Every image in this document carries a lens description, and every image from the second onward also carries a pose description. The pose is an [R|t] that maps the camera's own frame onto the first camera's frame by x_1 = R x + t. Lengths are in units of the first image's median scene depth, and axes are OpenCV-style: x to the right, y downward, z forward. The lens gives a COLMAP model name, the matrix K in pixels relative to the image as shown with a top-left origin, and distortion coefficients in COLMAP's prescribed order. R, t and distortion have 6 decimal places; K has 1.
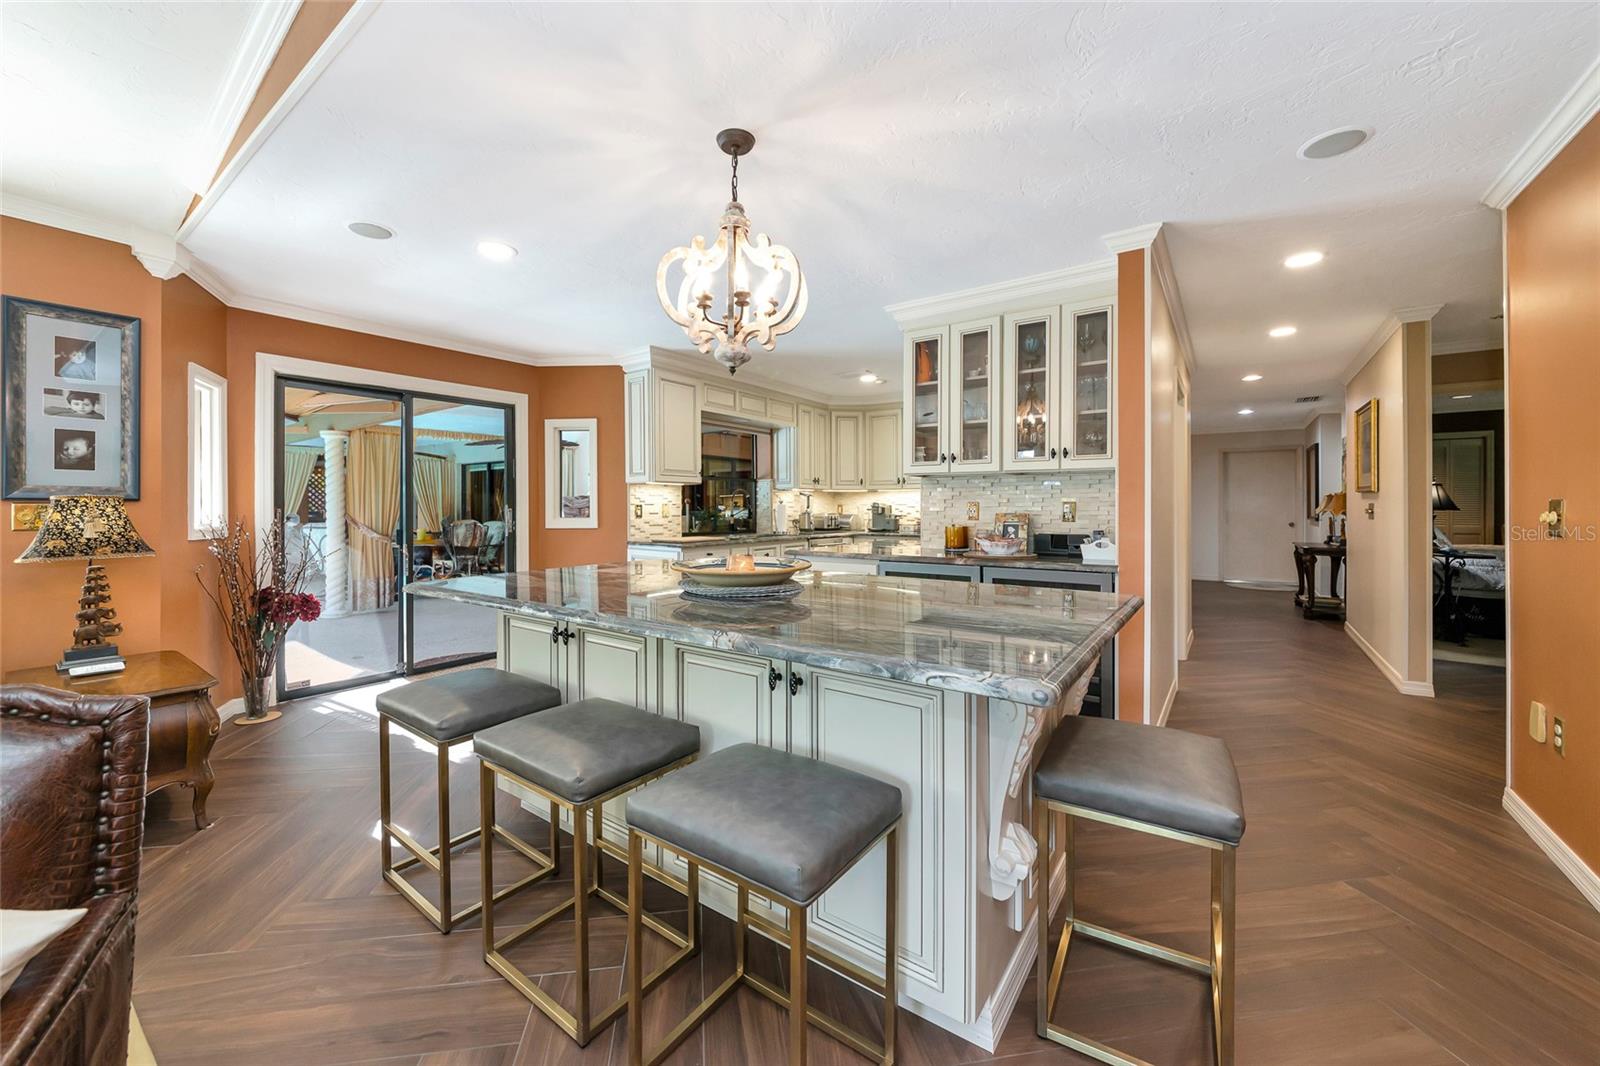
lens RADIAL K [[615.4, 0, 789.9], [0, 615.4, 506.3], [0, 0, 1]] dist [-0.002835, -0.001249]
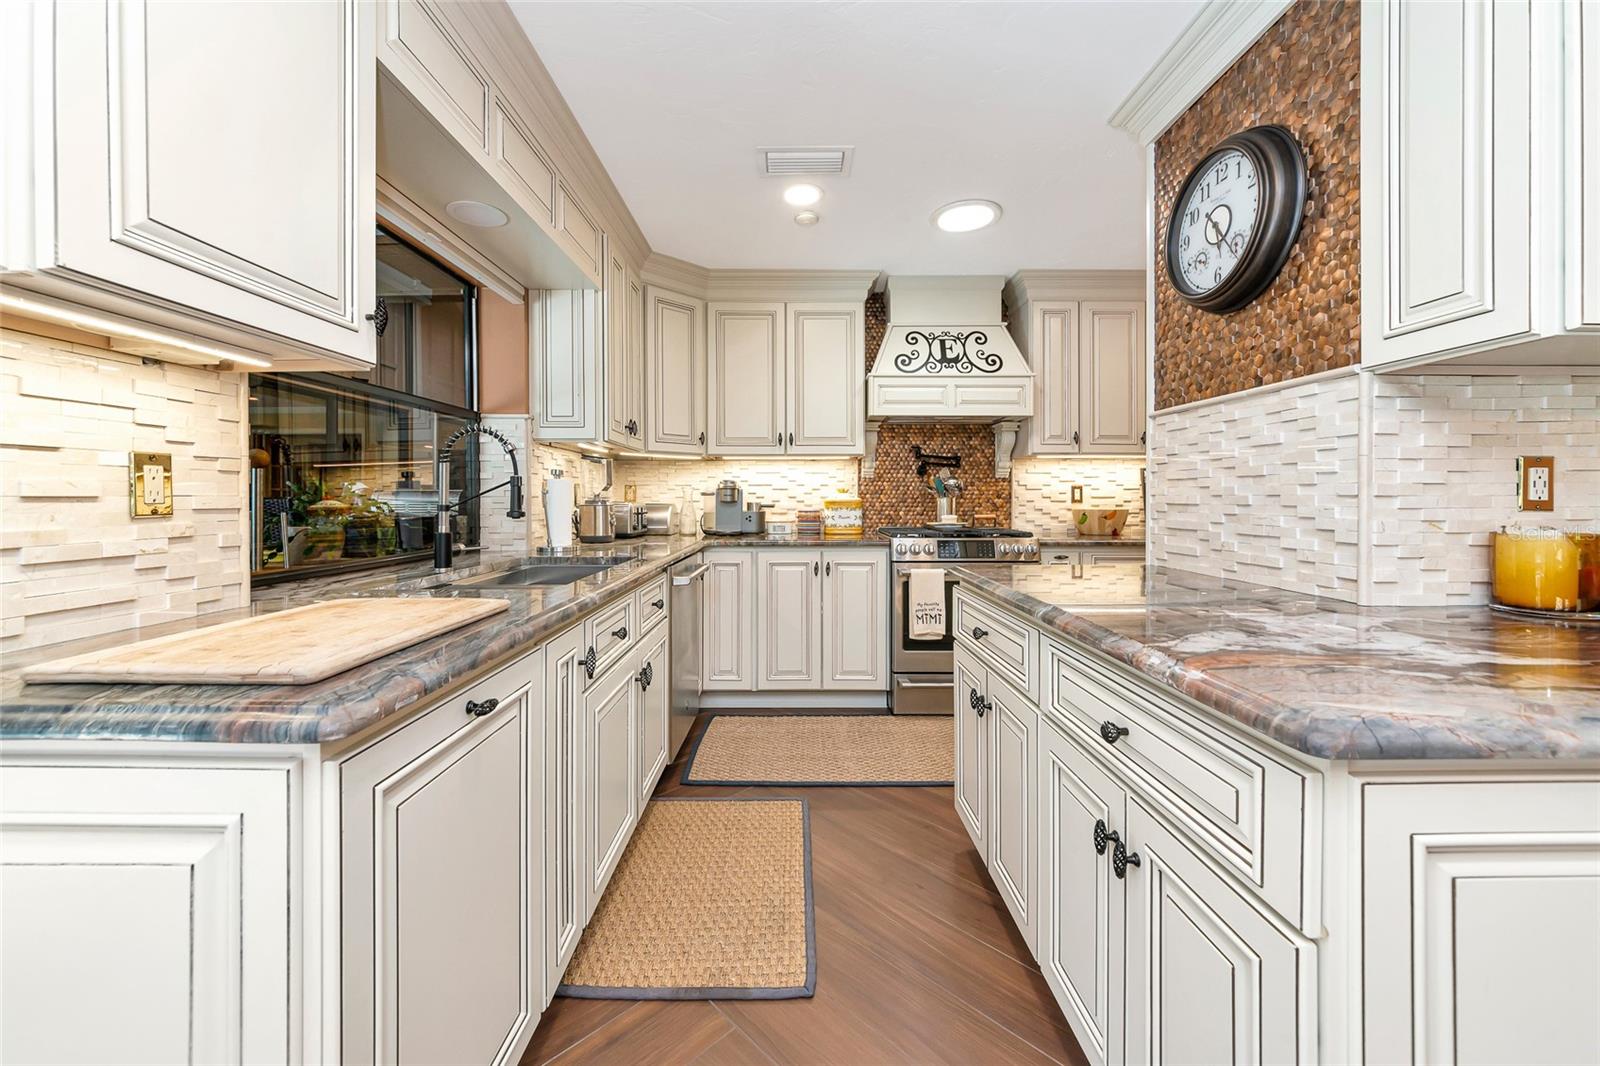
lens RADIAL K [[608.2, 0, 798.8], [0, 608.2, 497.5], [0, 0, 1]] dist [-0.004531, -0.000483]
pose [[0.807591, -0.000470, 0.589743, -0.156983], [0.000568, 1.000000, 0.000019, 0.011882], [-0.589743, 0.000320, 0.807591, 0.767366]]
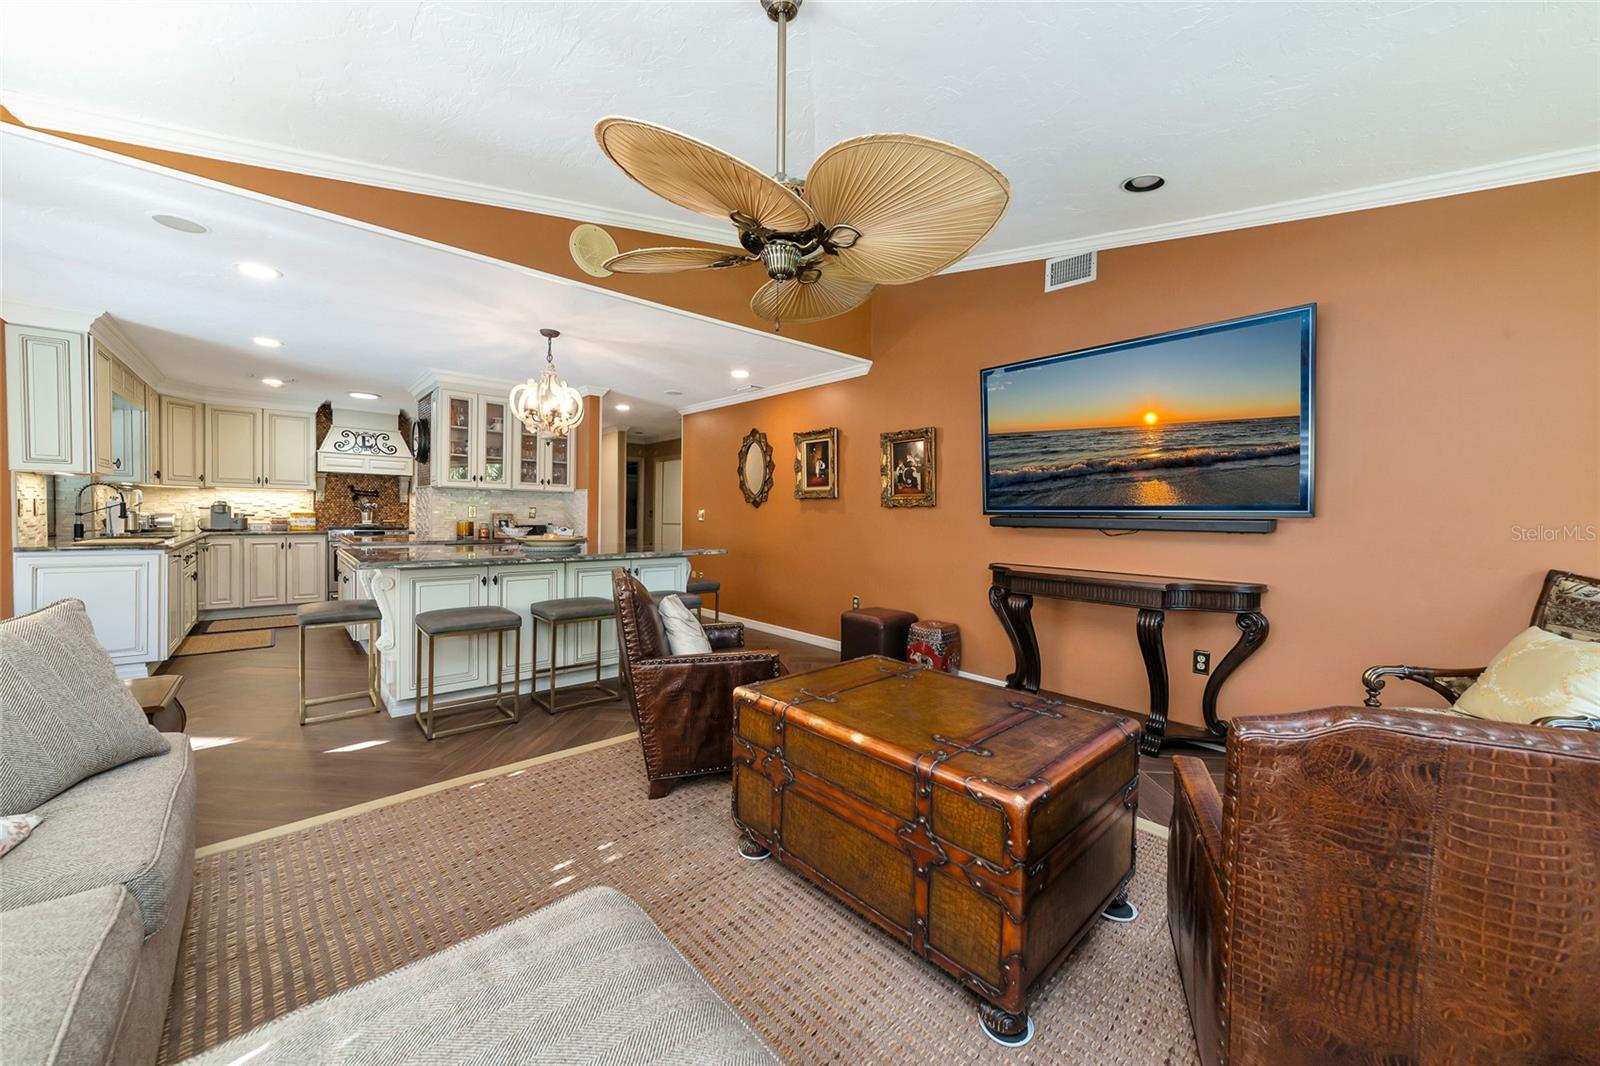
lens RADIAL K [[572.2, 0, 799.6], [0, 572.2, 530.1], [0, 0, 1]] dist [-0.003805, 0.001110]
pose [[0.204957, -0.024792, 0.978457, -0.759786], [-0.015153, 0.999479, 0.028499, 0.000894], [-0.978654, -0.020667, 0.204475, -0.095220]]
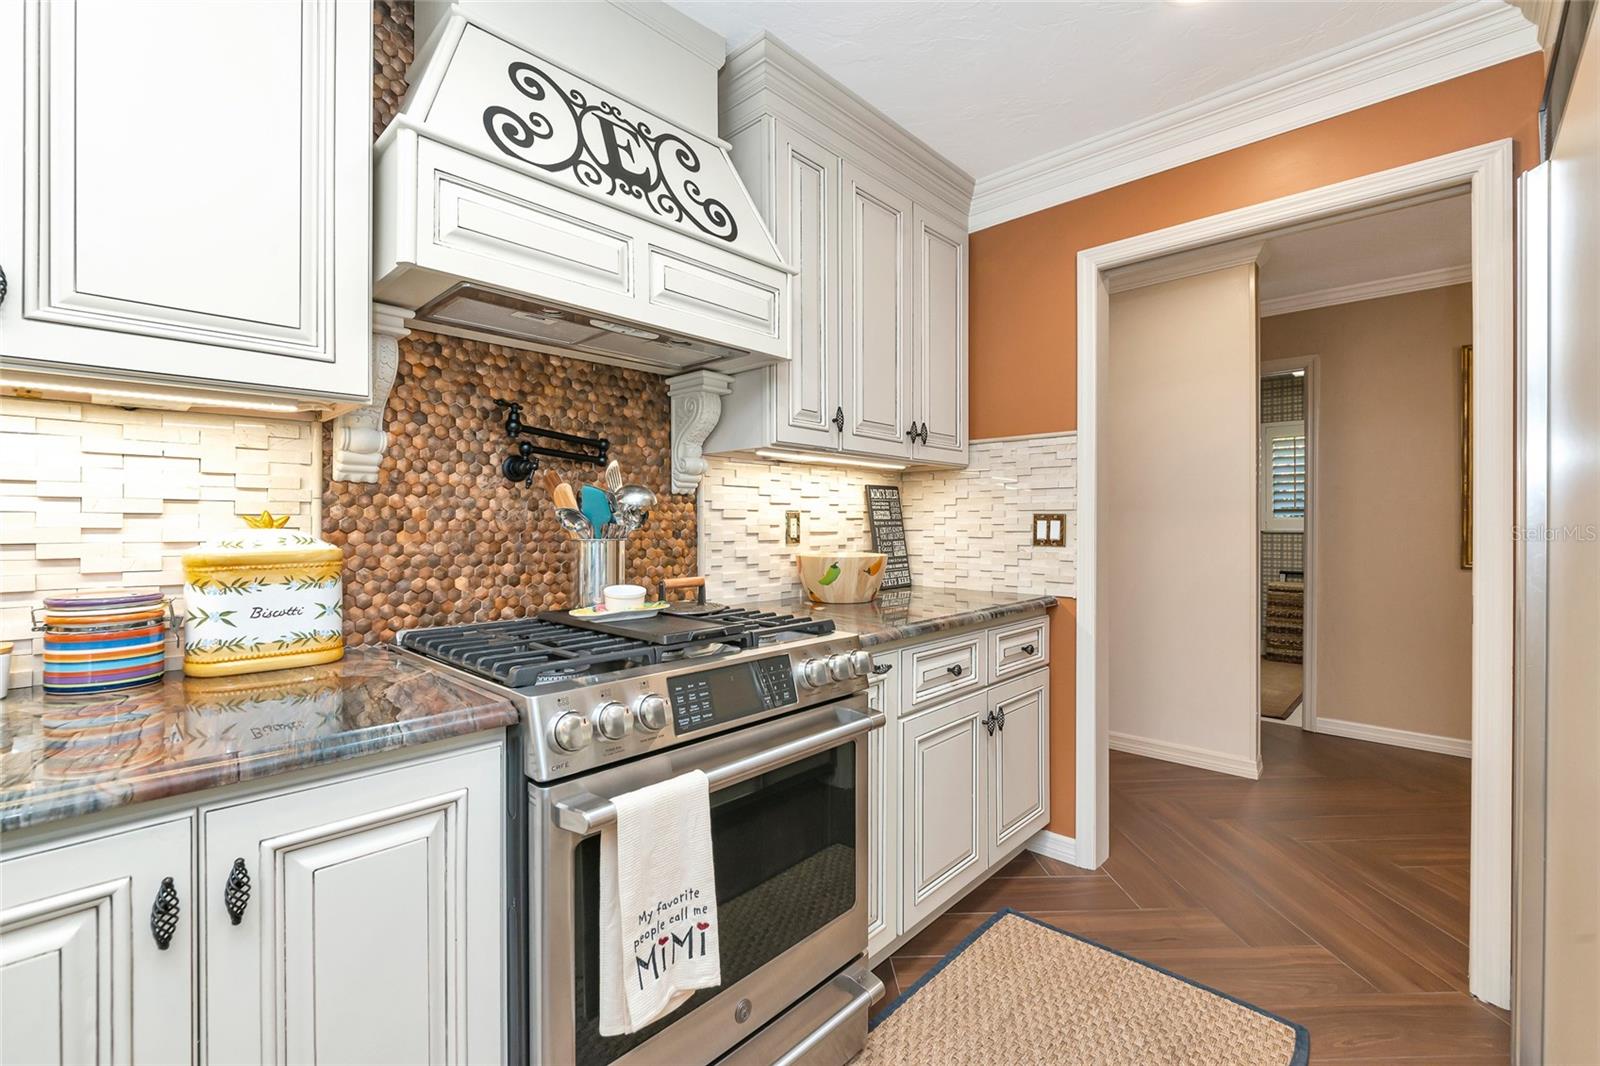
lens RADIAL K [[678.7, 0, 786.4], [0, 678.7, 524.5], [0, 0, 1]] dist [-0.014485, -0.000286]
pose [[0.124438, -0.005964, 0.992209, 0.110709], [-0.002142, 0.999978, 0.006279, 0.002811], [-0.992225, -0.002906, 0.124423, 1.123337]]
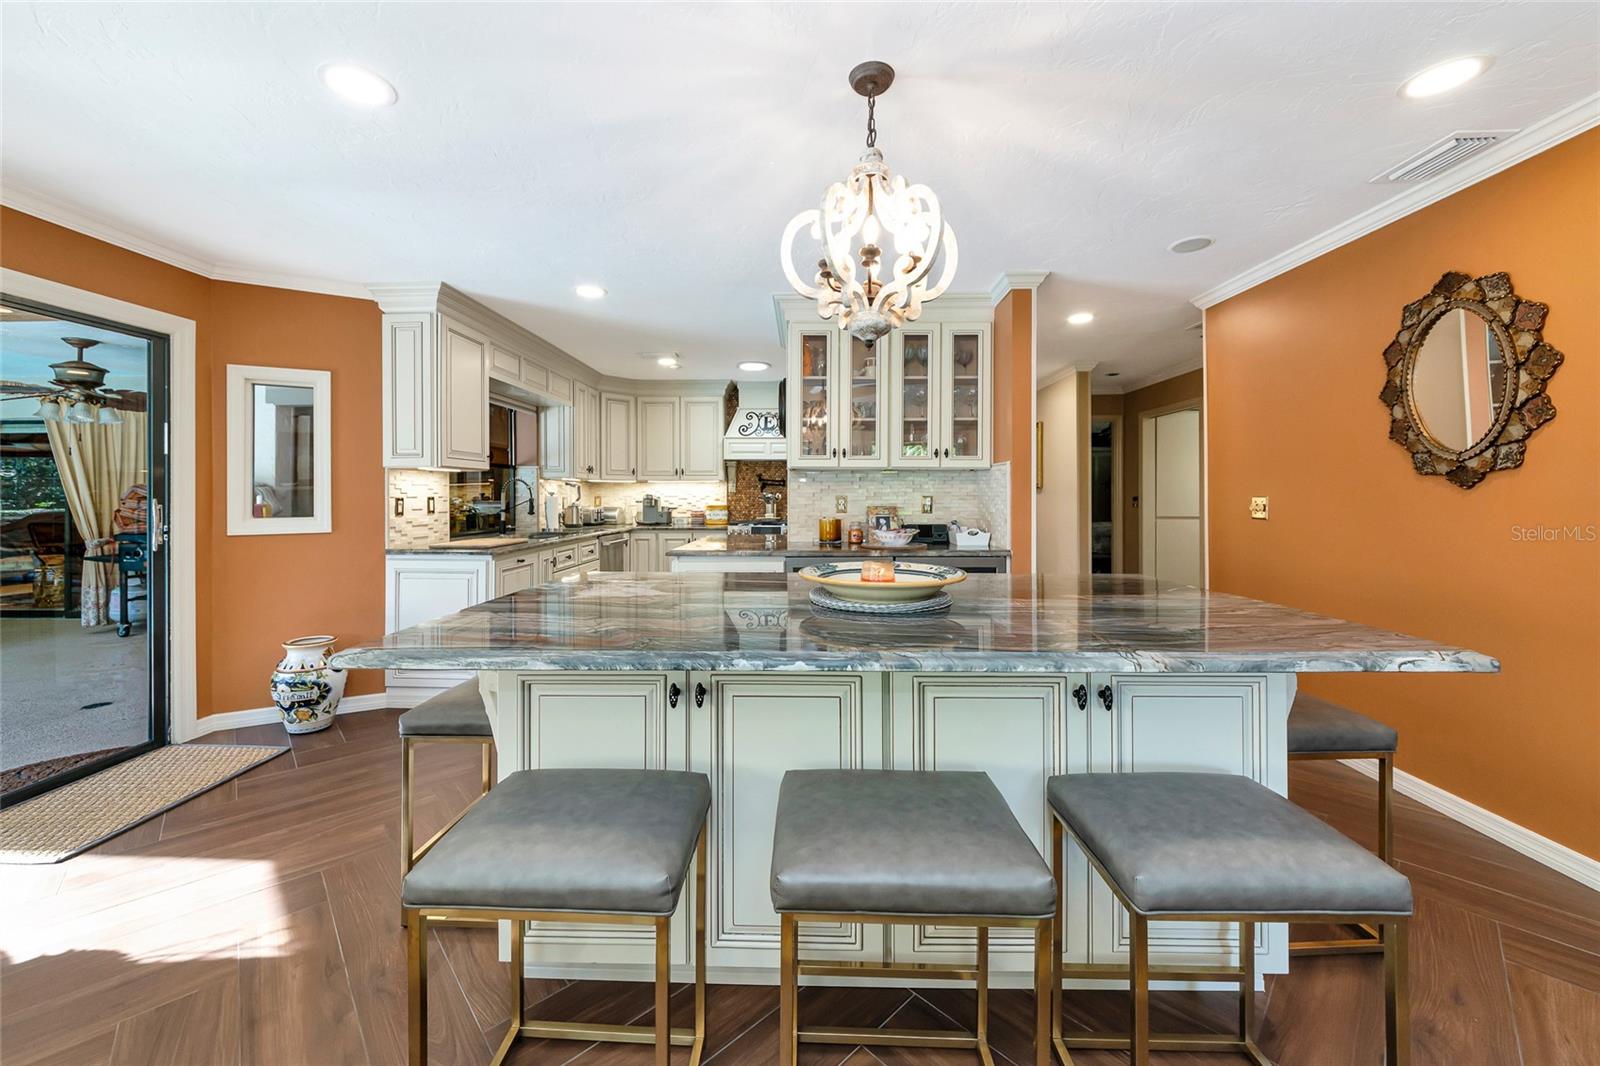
lens RADIAL K [[608.2, 0, 801.3], [0, 608.2, 488.6], [0, 0, 1]] dist [-0.004531, -0.000483]
pose [[0.822034, 0.006569, 0.569401, -0.270301], [0.000288, 0.999929, -0.011951, -0.004822], [-0.569439, 0.009988, 0.821973, 0.152787]]
